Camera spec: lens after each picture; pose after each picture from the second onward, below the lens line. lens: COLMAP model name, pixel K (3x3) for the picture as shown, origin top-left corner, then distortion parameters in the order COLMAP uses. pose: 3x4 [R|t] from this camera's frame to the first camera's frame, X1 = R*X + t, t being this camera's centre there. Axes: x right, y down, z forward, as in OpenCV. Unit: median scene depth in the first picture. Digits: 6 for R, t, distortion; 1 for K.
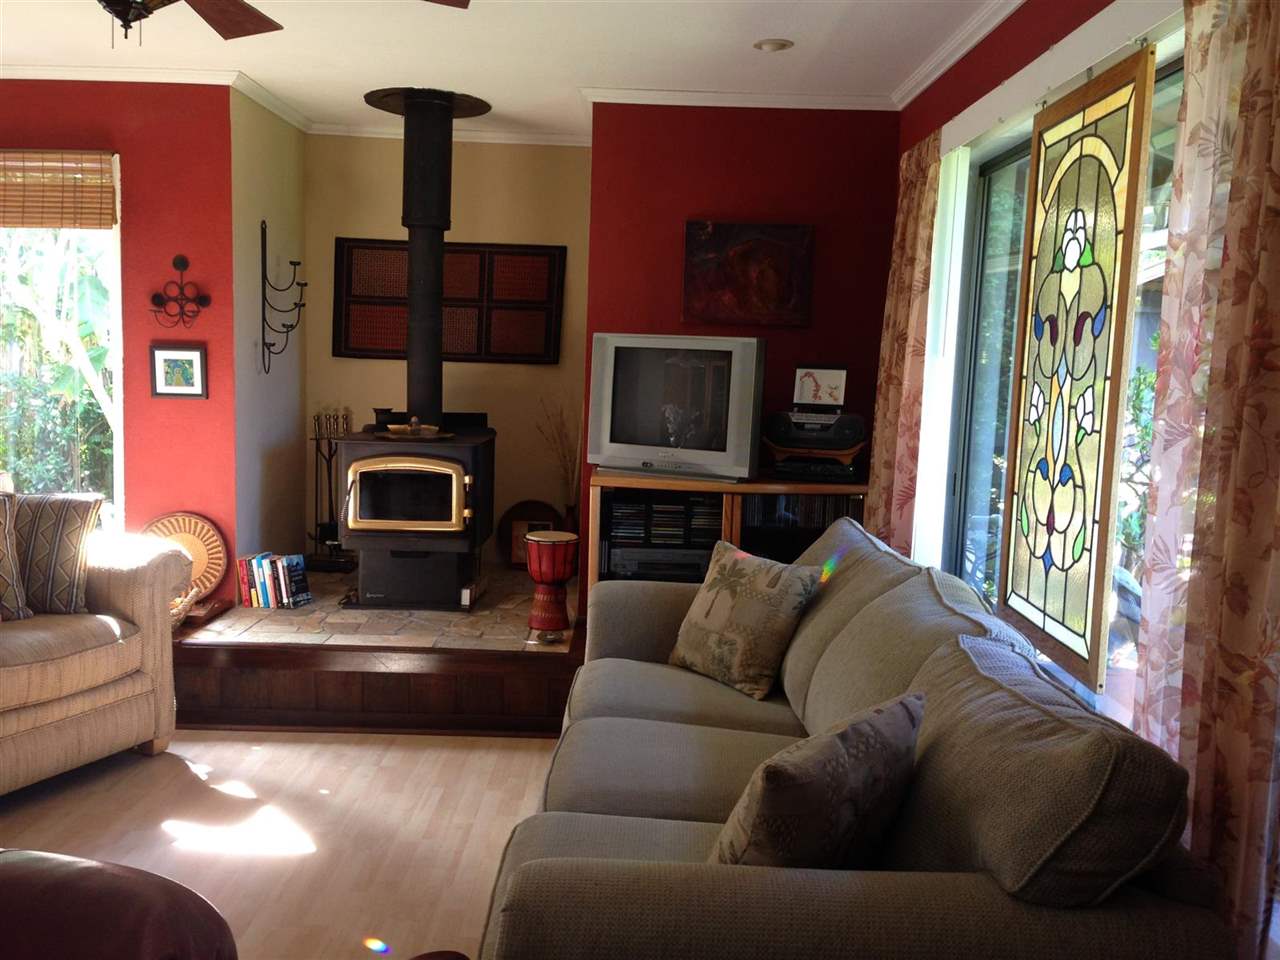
lens RADIAL K [[1171.1, 0, 640.3], [0, 1171.1, 476.5], [0, 0, 1]] dist [0.036088, 0.000000]
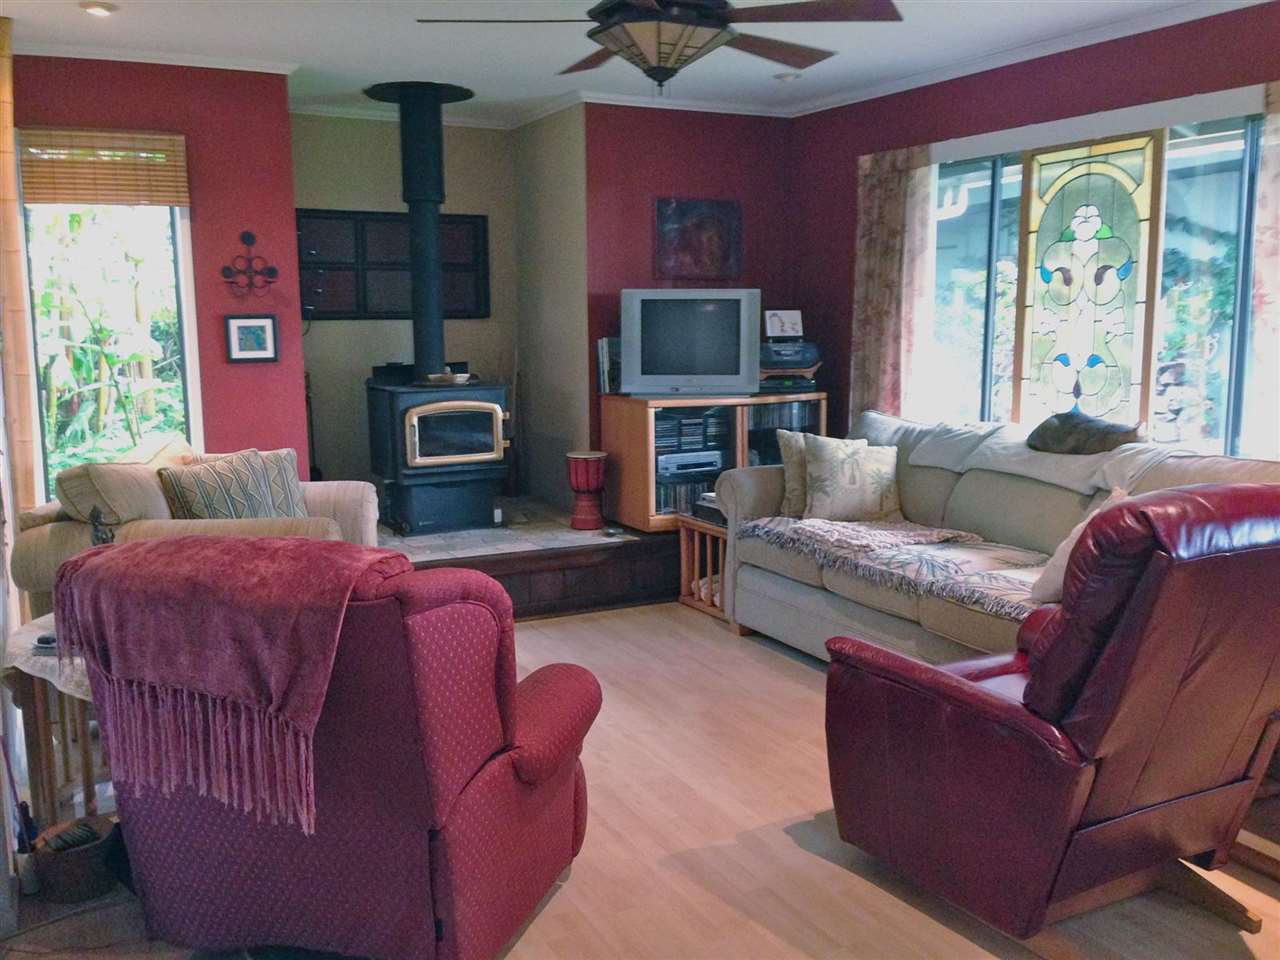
lens RADIAL K [[1171.1, 0, 641.1], [0, 1171.1, 483.7], [0, 0, 1]] dist [0.036088, 0.000000]
pose [[0.893106, -0.106661, 0.437019, -0.562642], [0.084667, 0.993978, 0.069568, -0.000060], [-0.441807, -0.025130, 0.896758, -0.141808]]
